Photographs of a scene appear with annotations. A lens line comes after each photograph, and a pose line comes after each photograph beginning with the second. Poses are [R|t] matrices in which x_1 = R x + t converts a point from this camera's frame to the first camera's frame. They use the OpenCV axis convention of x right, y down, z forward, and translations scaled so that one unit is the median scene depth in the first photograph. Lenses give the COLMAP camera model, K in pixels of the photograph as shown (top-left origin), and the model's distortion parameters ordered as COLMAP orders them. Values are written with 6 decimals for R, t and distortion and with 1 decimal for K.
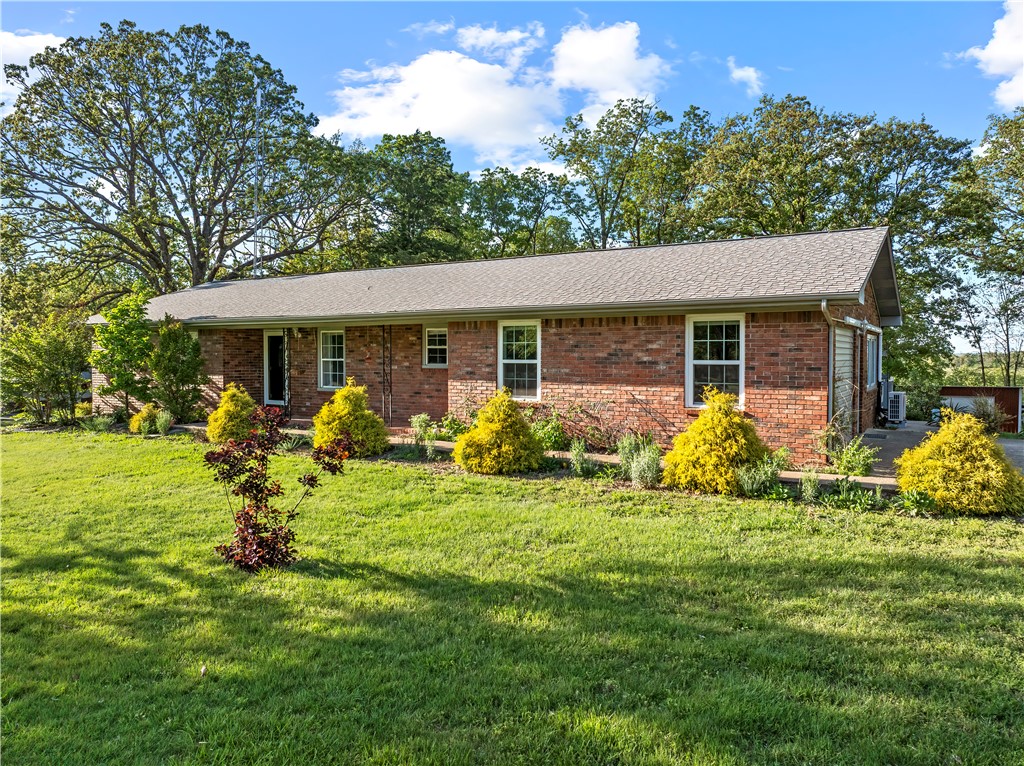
lens RADIAL K [[712.2, 0, 512.6], [0, 712.2, 382.4], [0, 0, 1]] dist [-0.046433, 0.006427]
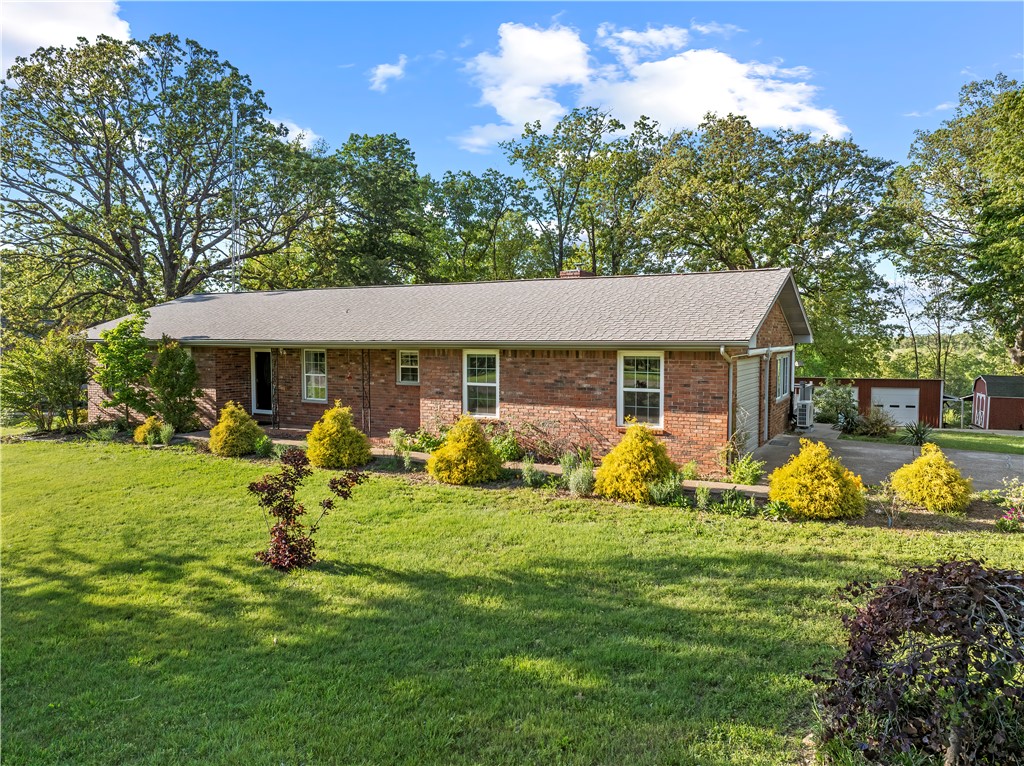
lens RADIAL K [[712.2, 0, 509.3], [0, 712.2, 383.7], [0, 0, 1]] dist [-0.046433, 0.006427]
pose [[0.998797, -0.005890, 0.048682, -0.000984], [0.004487, 0.999573, 0.028869, -0.073803], [-0.048831, -0.028616, 0.998397, -0.210051]]
